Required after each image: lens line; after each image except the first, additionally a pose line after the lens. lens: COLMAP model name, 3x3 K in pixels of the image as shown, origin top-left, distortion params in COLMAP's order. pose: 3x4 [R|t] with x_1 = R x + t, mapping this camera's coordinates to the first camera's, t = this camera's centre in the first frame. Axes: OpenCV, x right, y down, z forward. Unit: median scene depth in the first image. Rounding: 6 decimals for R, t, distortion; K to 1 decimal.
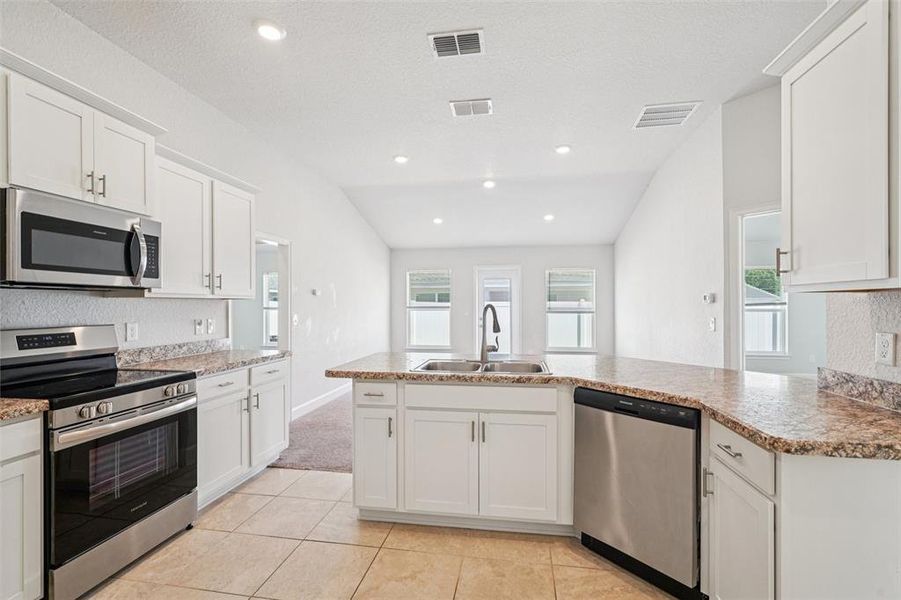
lens RADIAL K [[407.3, 0, 448.3], [0, 407.3, 302.8], [0, 0, 1]] dist [-0.001857, 0.000404]
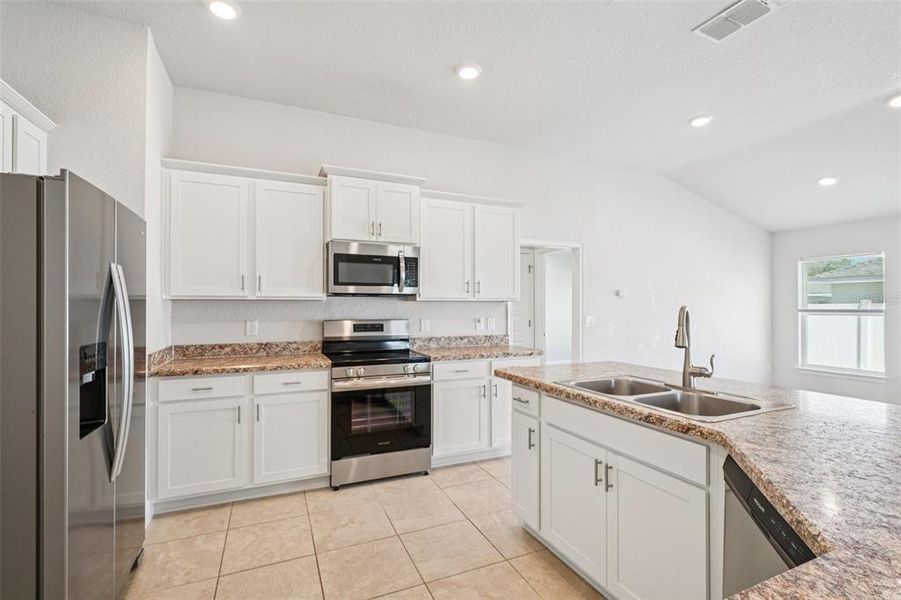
lens RADIAL K [[407.5, 0, 450.5], [0, 407.5, 300.0], [0, 0, 1]] dist [0.000420, 0.000089]
pose [[0.554756, -0.010216, -0.831950, 0.508369], [0.001234, 0.999934, -0.011456, 0.000023], [0.832012, 0.005328, 0.554732, 0.318078]]
